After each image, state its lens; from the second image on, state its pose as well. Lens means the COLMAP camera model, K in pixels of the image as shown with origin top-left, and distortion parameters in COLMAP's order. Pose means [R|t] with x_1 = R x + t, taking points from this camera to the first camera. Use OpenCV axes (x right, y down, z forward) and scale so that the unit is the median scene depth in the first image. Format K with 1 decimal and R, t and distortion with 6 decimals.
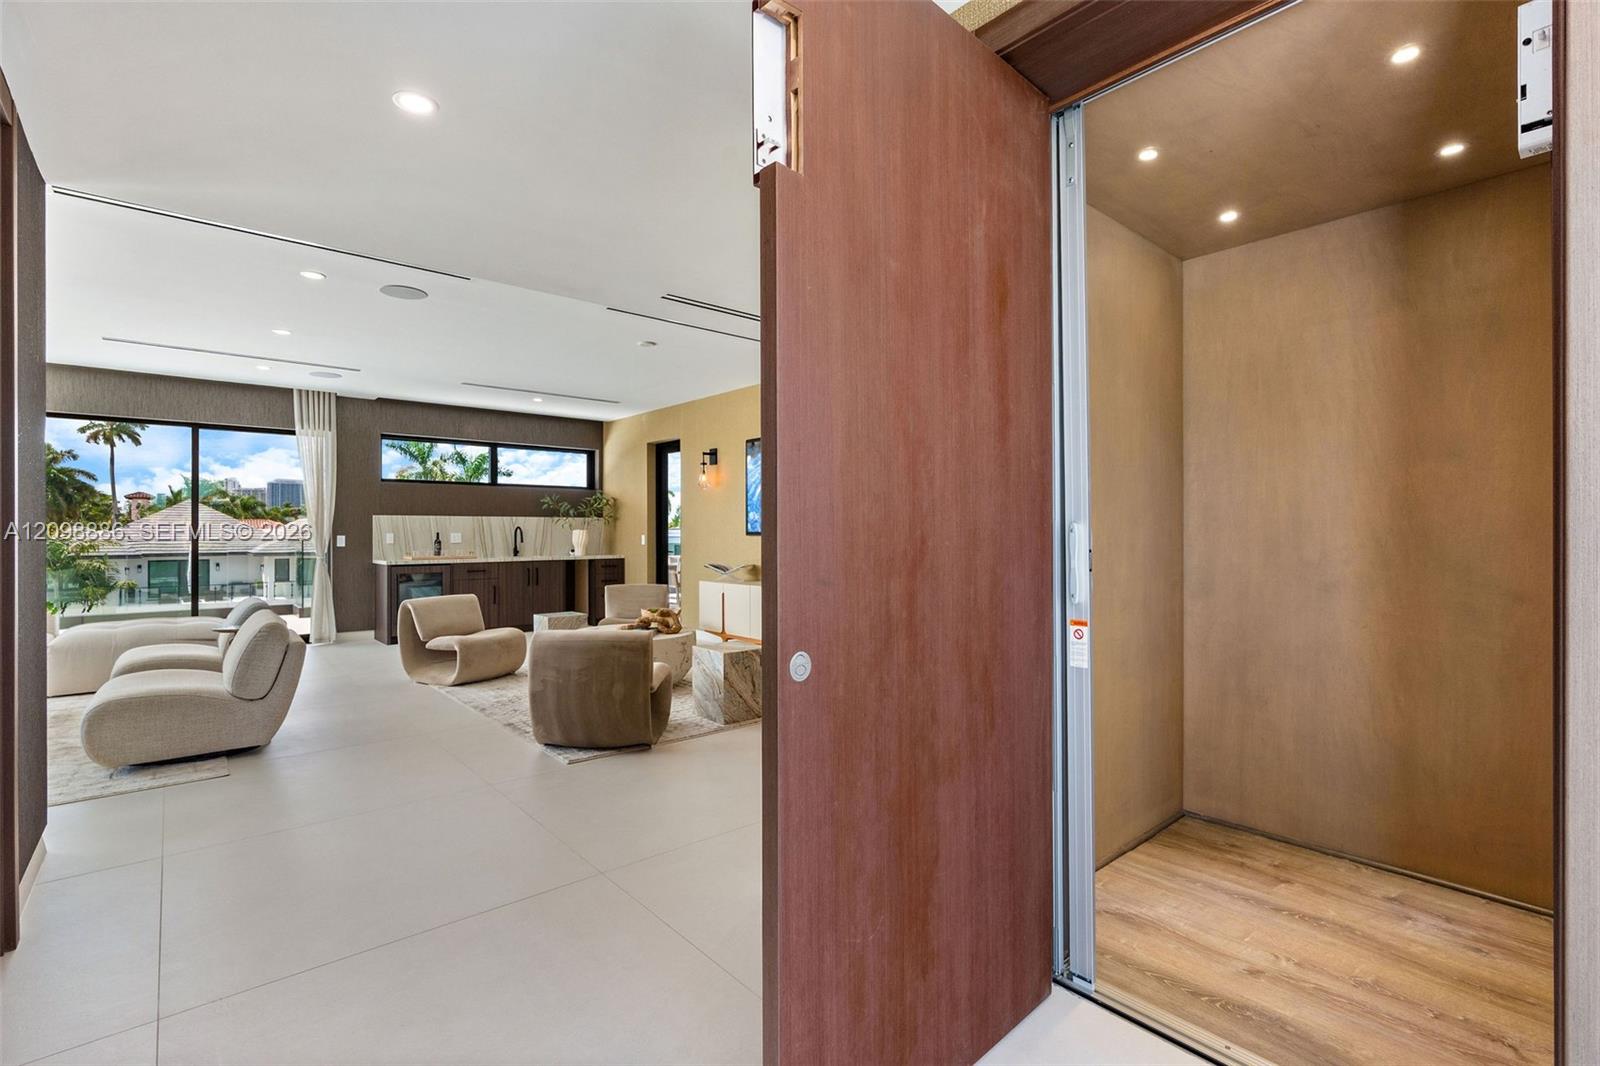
lens RADIAL K [[723.2, 0, 800.0], [0, 723.2, 533.0], [0, 0, 1]] dist [-0.001770, -0.000009]
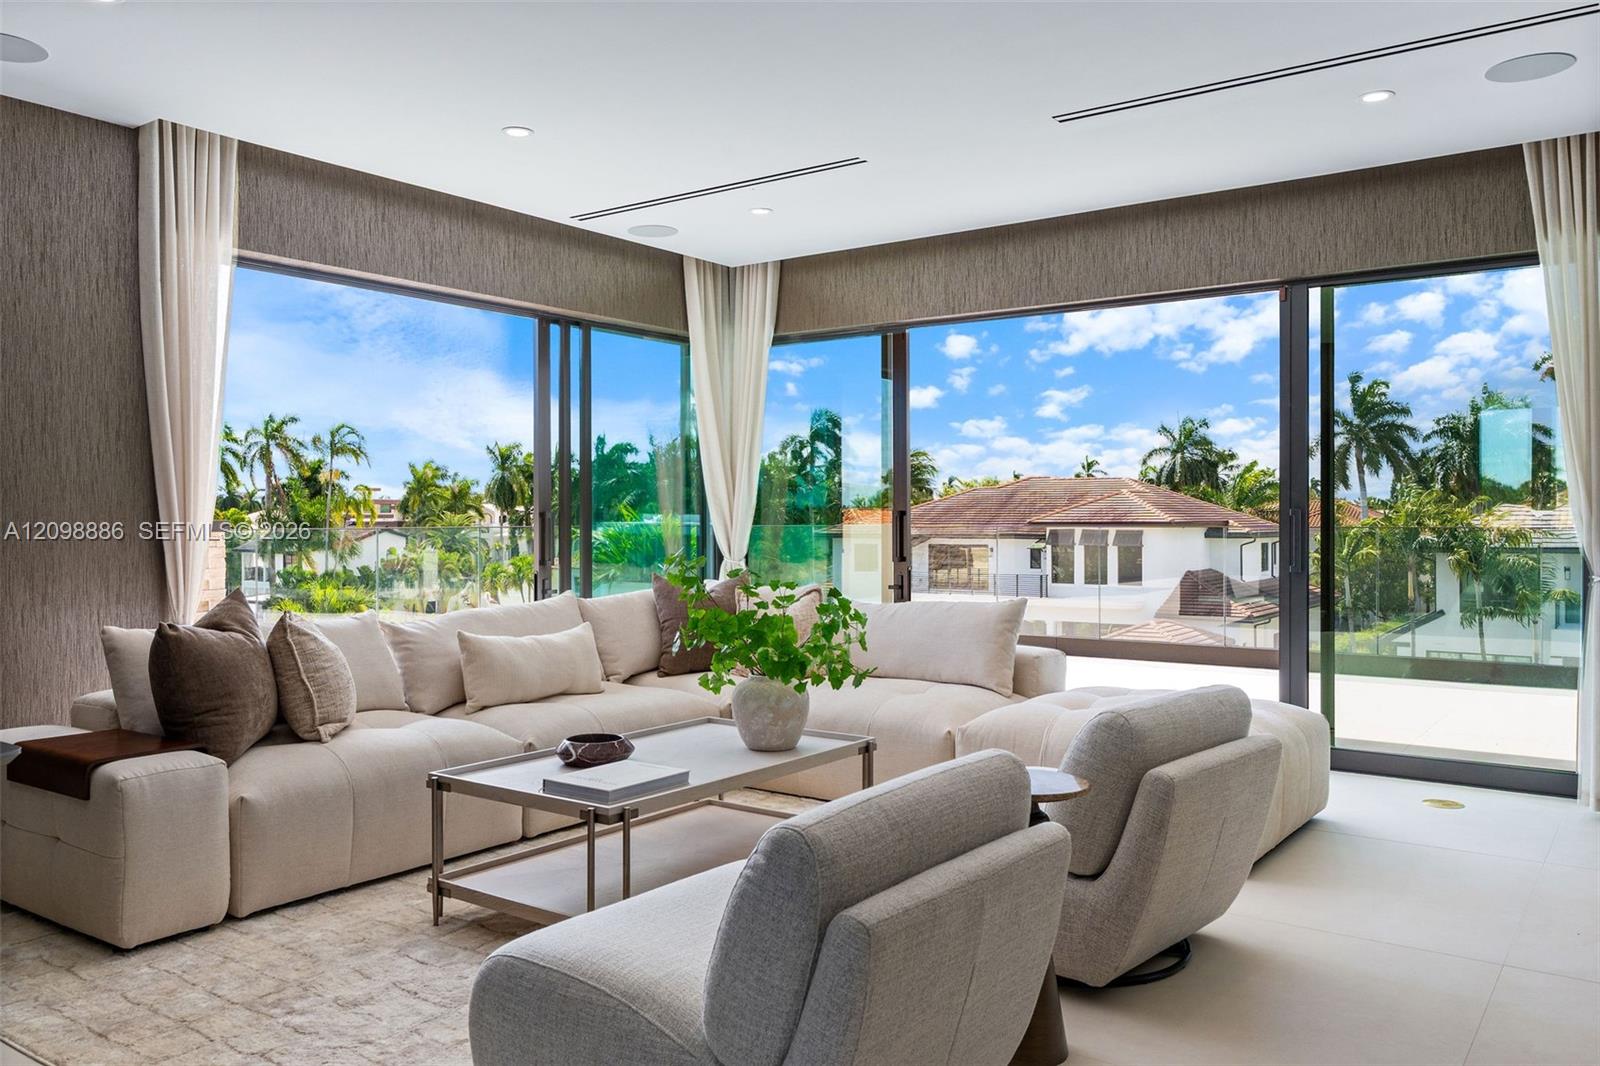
lens RADIAL K [[1225.5, 0, 800.0], [0, 1225.5, 533.0], [0, 0, 1]] dist [0.003521, 0.002412]
pose [[0.233856, 0.013771, -0.972174, -0.124812], [0.000963, 0.999896, 0.014395, 0.001425], [0.972271, -0.004303, 0.233819, 0.415933]]
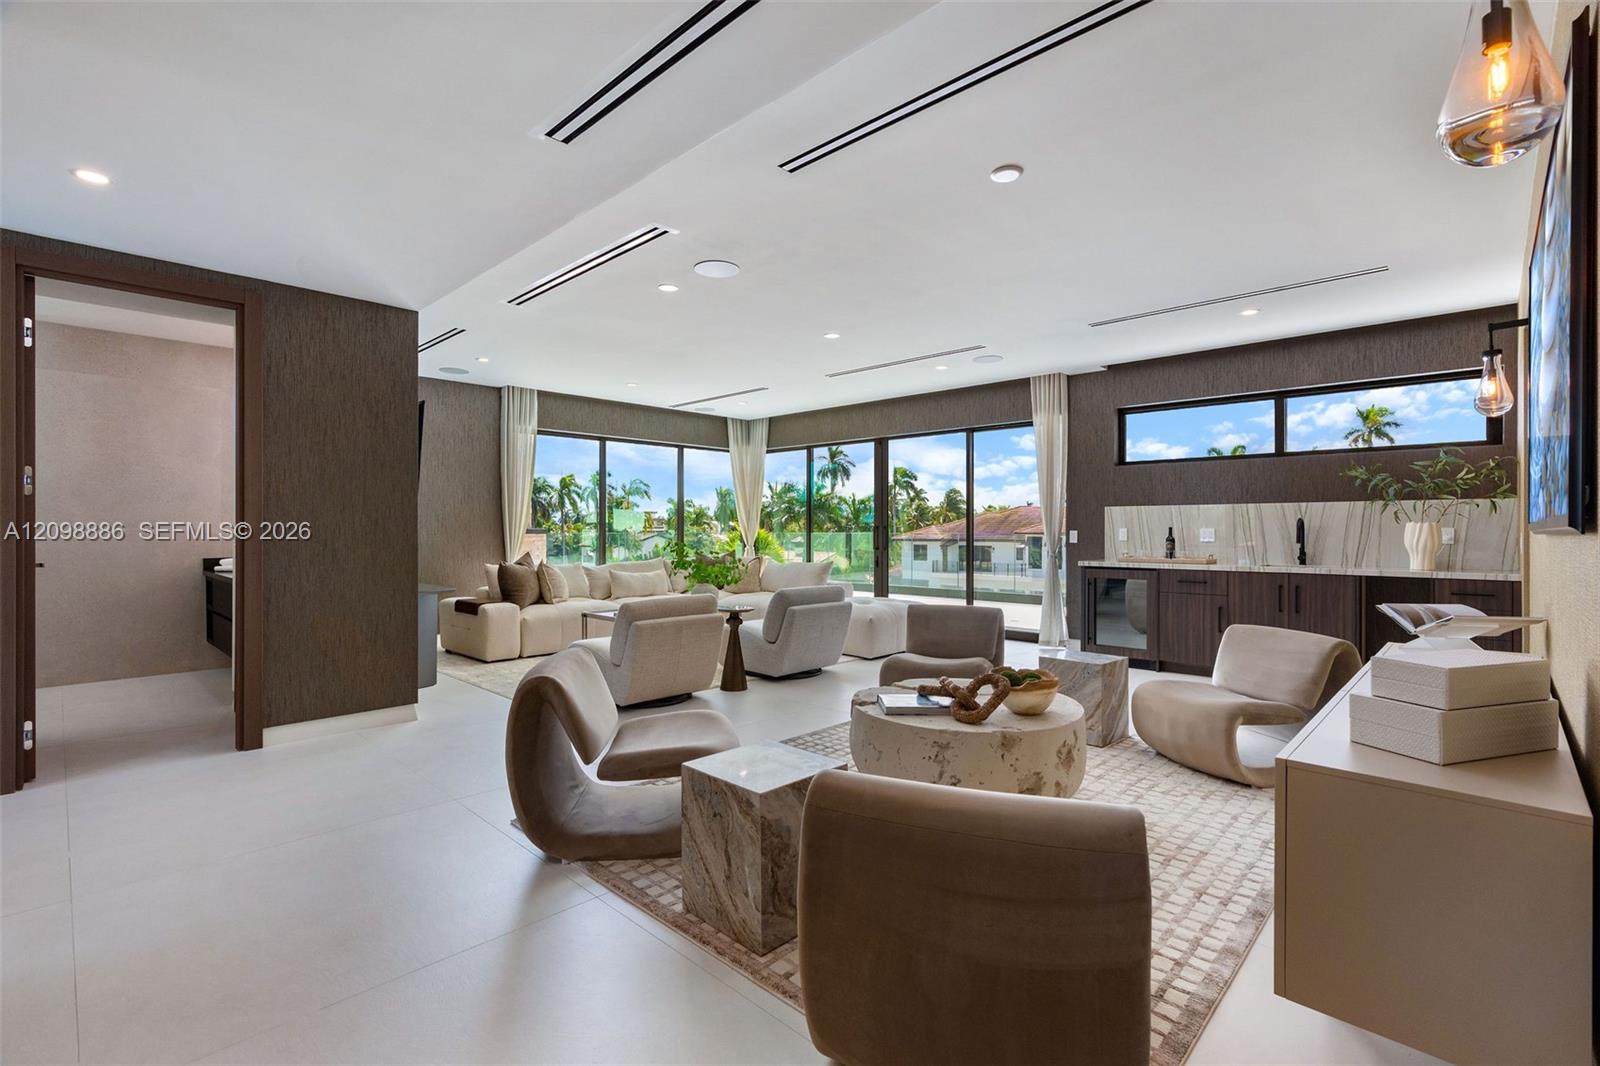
lens RADIAL K [[723.2, 0, 800.0], [0, 723.2, 533.0], [0, 0, 1]] dist [-0.001770, -0.000009]
pose [[0.097580, 0.007228, -0.995201, 0.209285], [-0.003712, 0.999969, 0.006899, 0.001595], [0.995221, 0.003021, 0.097604, 0.542820]]
